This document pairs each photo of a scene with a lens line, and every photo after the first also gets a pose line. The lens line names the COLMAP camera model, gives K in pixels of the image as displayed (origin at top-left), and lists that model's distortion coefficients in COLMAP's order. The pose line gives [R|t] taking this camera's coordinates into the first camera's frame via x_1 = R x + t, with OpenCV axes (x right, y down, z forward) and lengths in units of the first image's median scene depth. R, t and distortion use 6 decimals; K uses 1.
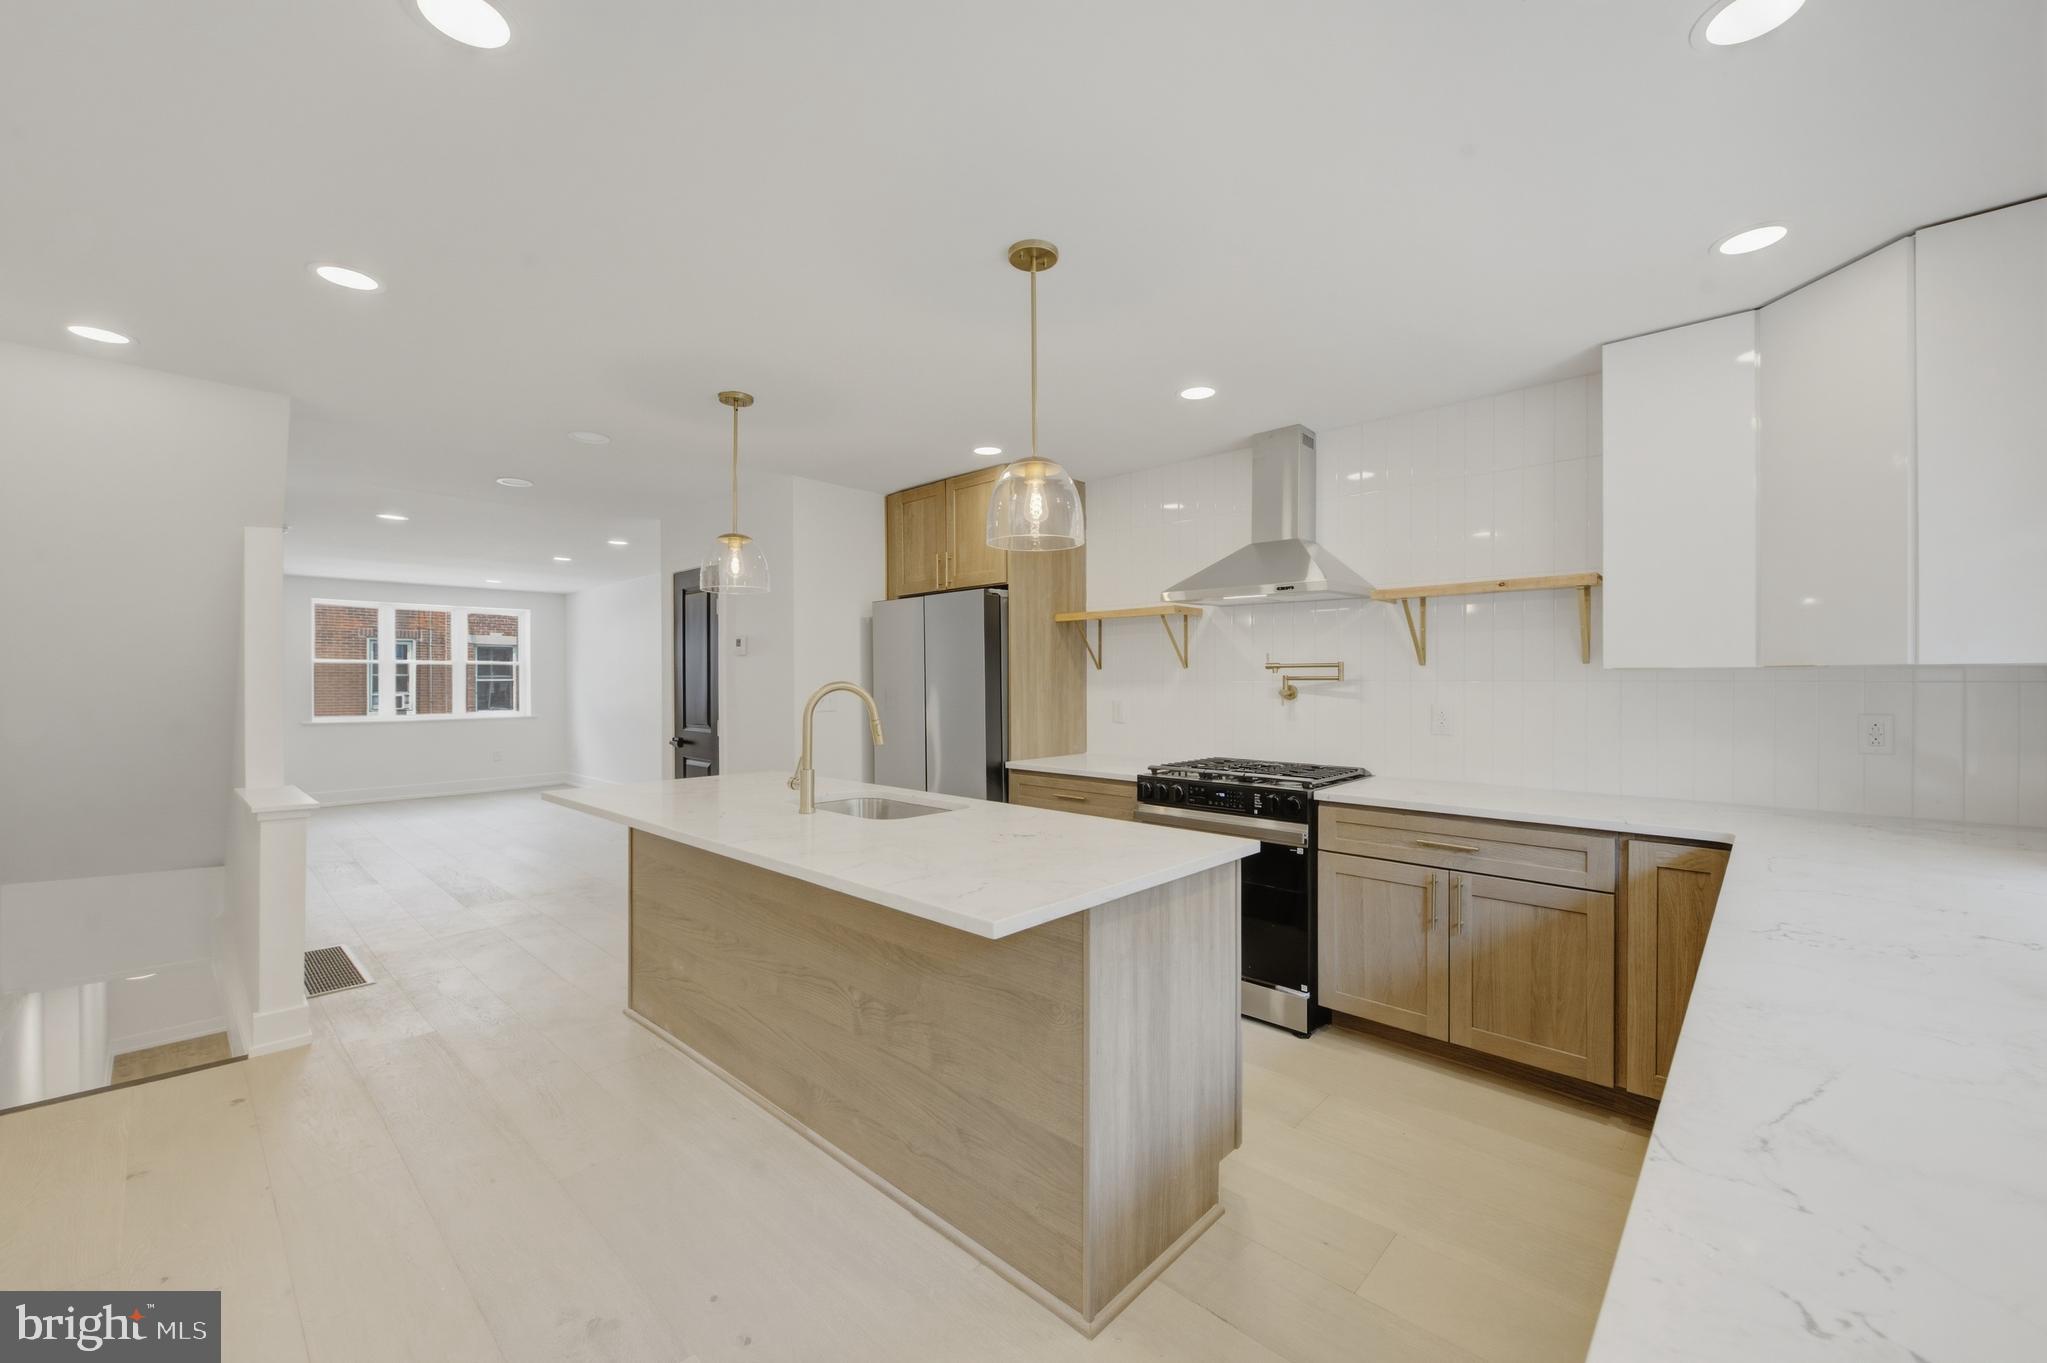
lens RADIAL K [[814.8, 0, 1034.3], [0, 814.8, 686.5], [0, 0, 1]] dist [-0.000187, -0.001070]
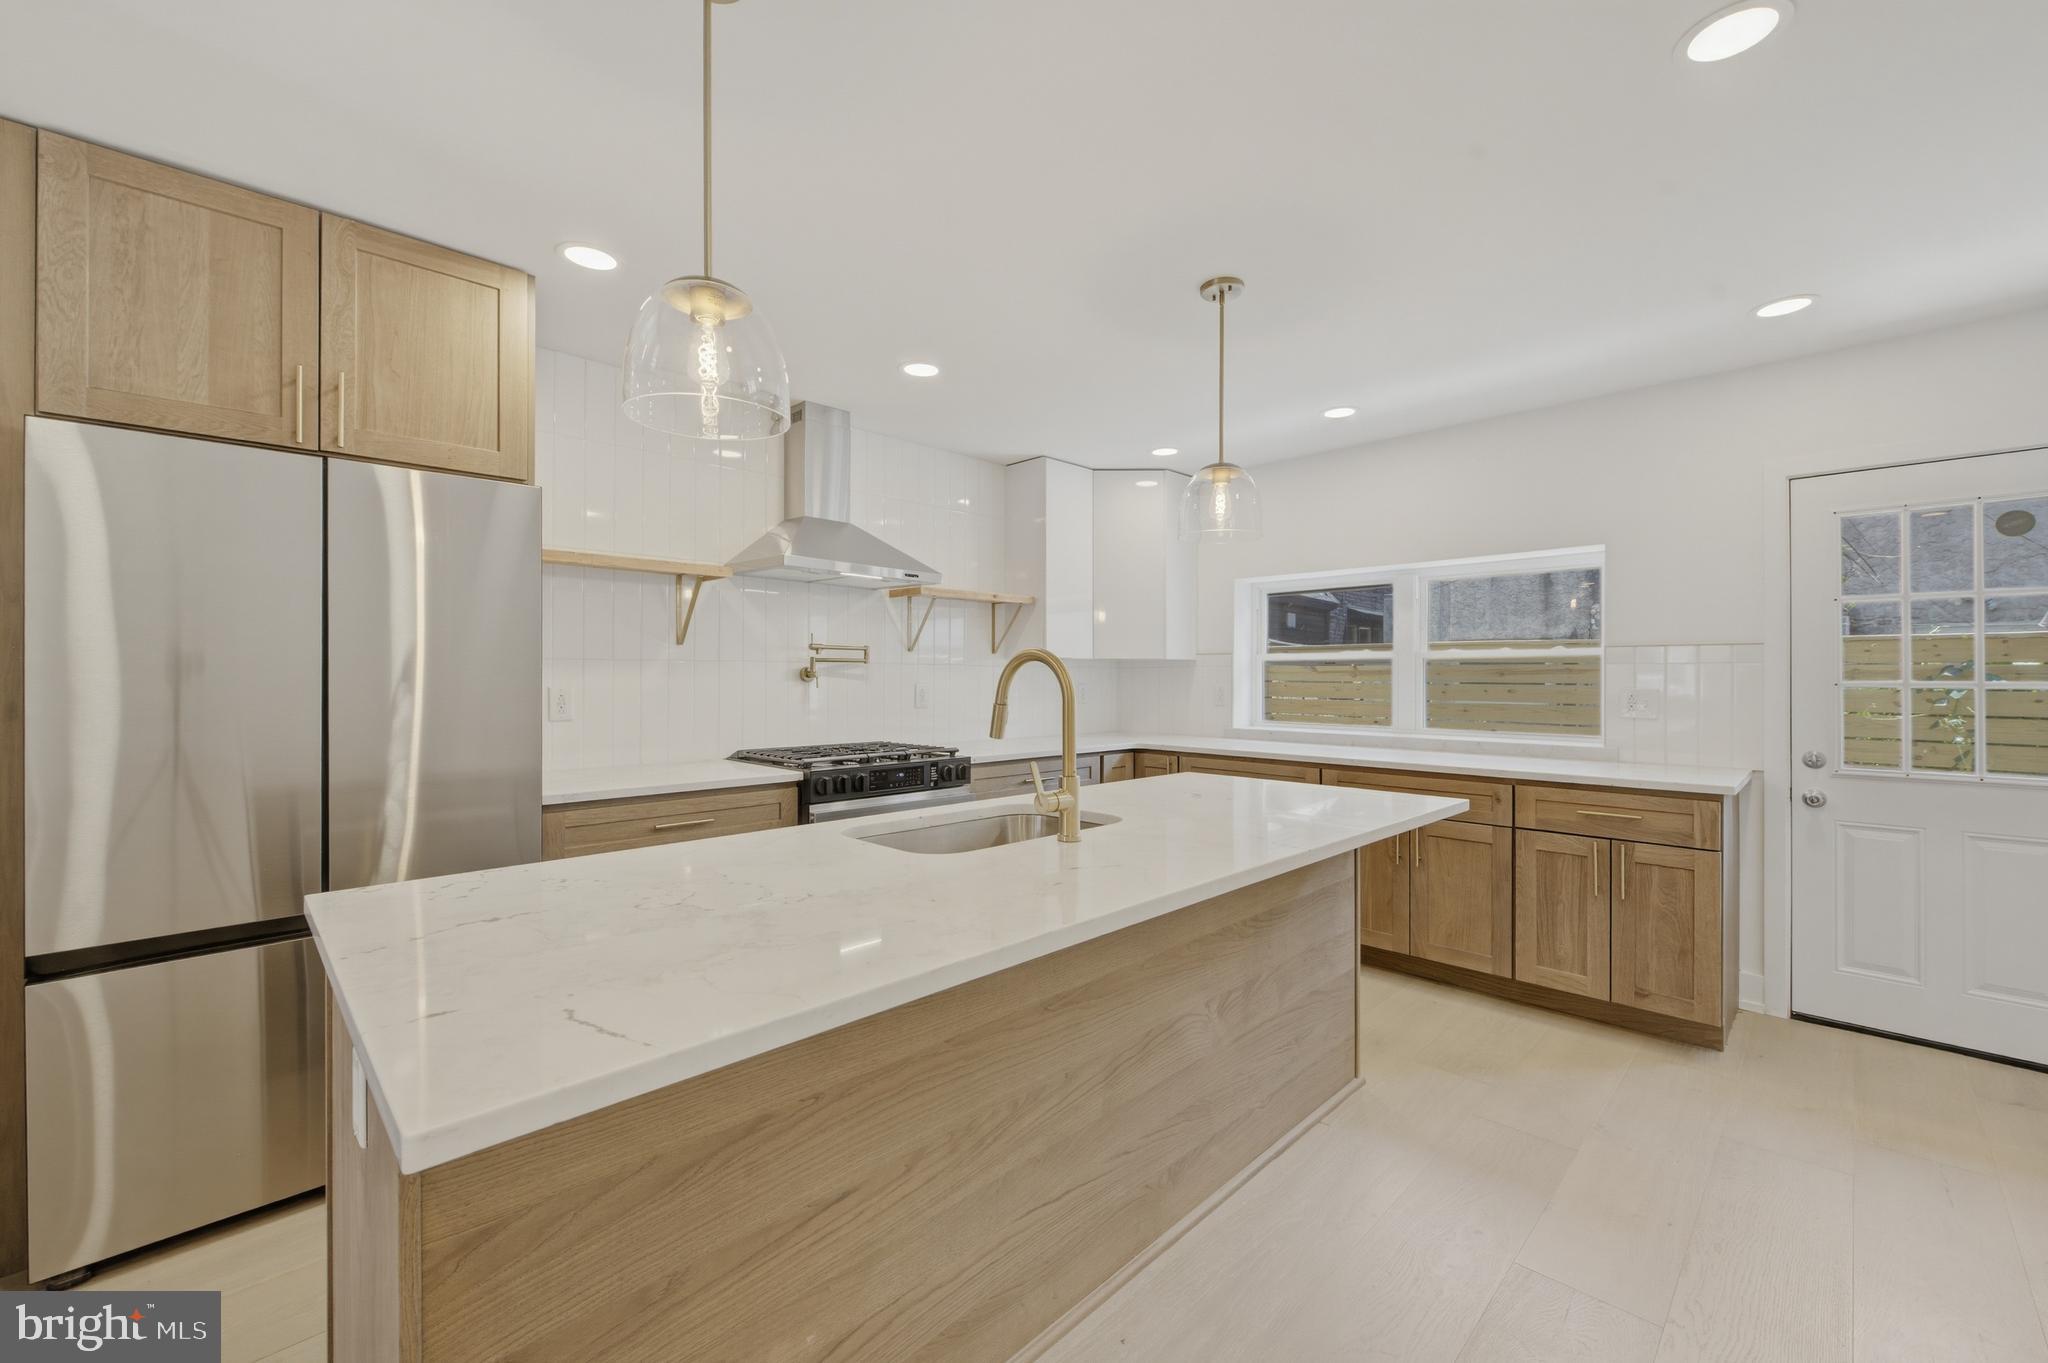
lens RADIAL K [[821.7, 0, 1031.6], [0, 821.7, 681.1], [0, 0, 1]] dist [0.001468, -0.003087]
pose [[0.026135, -0.004963, 0.999646, -0.821127], [0.005067, 0.999975, 0.004832, 0.014986], [-0.999646, 0.004939, 0.026160, 0.862962]]
